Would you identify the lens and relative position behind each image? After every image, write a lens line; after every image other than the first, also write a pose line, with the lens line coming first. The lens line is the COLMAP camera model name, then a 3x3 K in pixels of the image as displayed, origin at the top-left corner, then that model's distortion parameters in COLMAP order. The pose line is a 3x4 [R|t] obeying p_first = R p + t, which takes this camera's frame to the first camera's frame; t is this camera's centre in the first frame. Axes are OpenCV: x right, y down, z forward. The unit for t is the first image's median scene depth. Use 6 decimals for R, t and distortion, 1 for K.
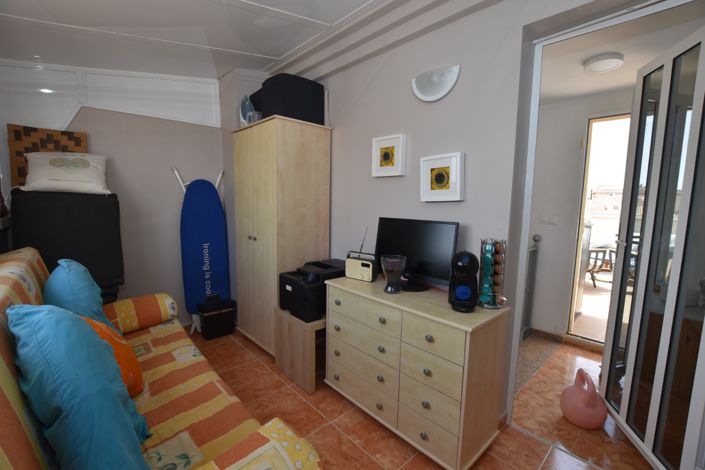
lens RADIAL K [[311.0, 0, 352.5], [0, 311.0, 235.0], [0, 0, 1]] dist [-0.029574, 0.000106]
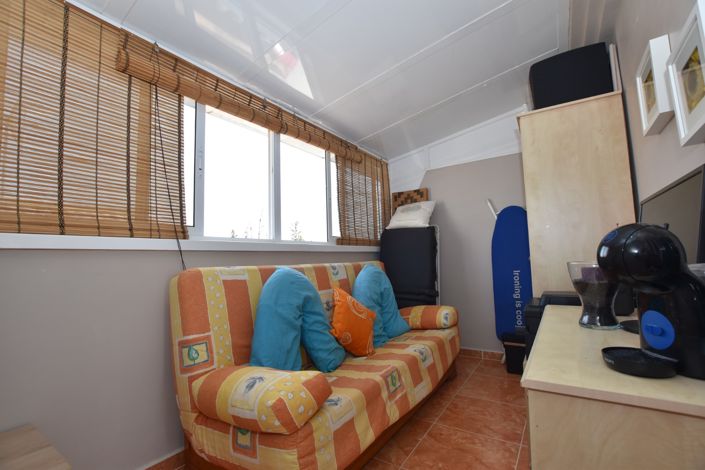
lens RADIAL K [[314.0, 0, 352.5], [0, 314.0, 235.0], [0, 0, 1]] dist [-0.002237, -0.000061]
pose [[0.241720, -0.104123, -0.964743, 0.468619], [-0.065548, 0.990203, -0.123294, 0.096450], [0.968129, 0.093040, 0.232527, 0.358005]]
